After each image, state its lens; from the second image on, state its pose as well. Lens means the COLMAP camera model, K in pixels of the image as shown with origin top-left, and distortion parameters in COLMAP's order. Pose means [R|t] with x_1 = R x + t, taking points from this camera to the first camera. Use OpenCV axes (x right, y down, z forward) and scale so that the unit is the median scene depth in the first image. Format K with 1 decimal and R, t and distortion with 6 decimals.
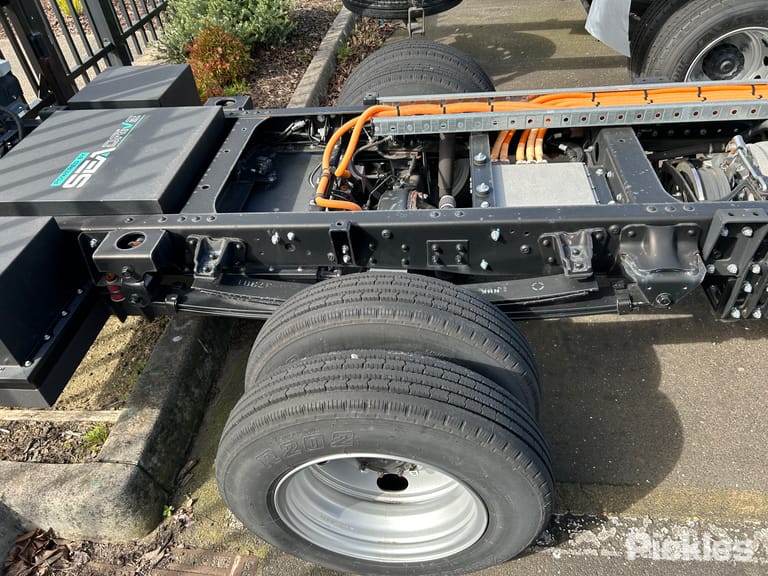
lens RADIAL K [[576.2, 0, 366.3], [0, 576.2, 277.3], [0, 0, 1]] dist [0.035880, -0.047016]
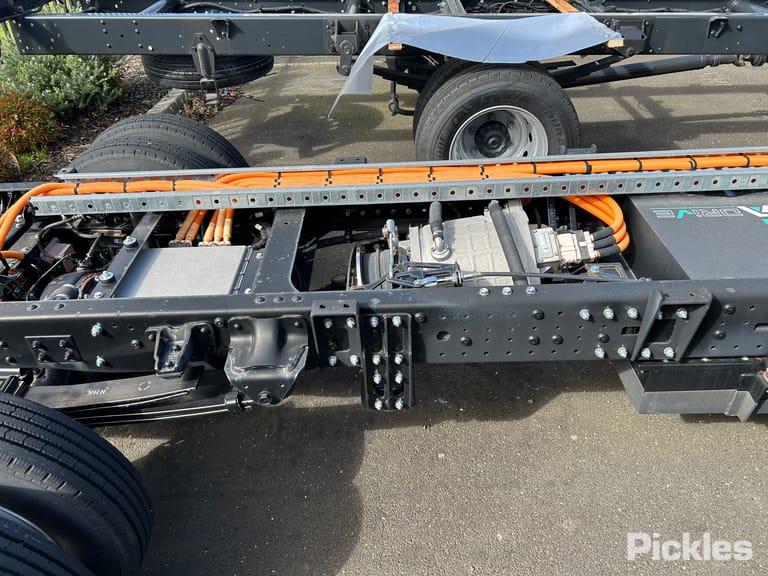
lens RADIAL K [[576.2, 0, 384.1], [0, 576.2, 286.1], [0, 0, 1]] dist [0.035880, -0.047016]
pose [[0.994867, -0.014222, 0.100182, 0.461370], [0.022413, 0.996453, -0.081117, -0.045909], [-0.098673, 0.082946, 0.991657, 0.037130]]
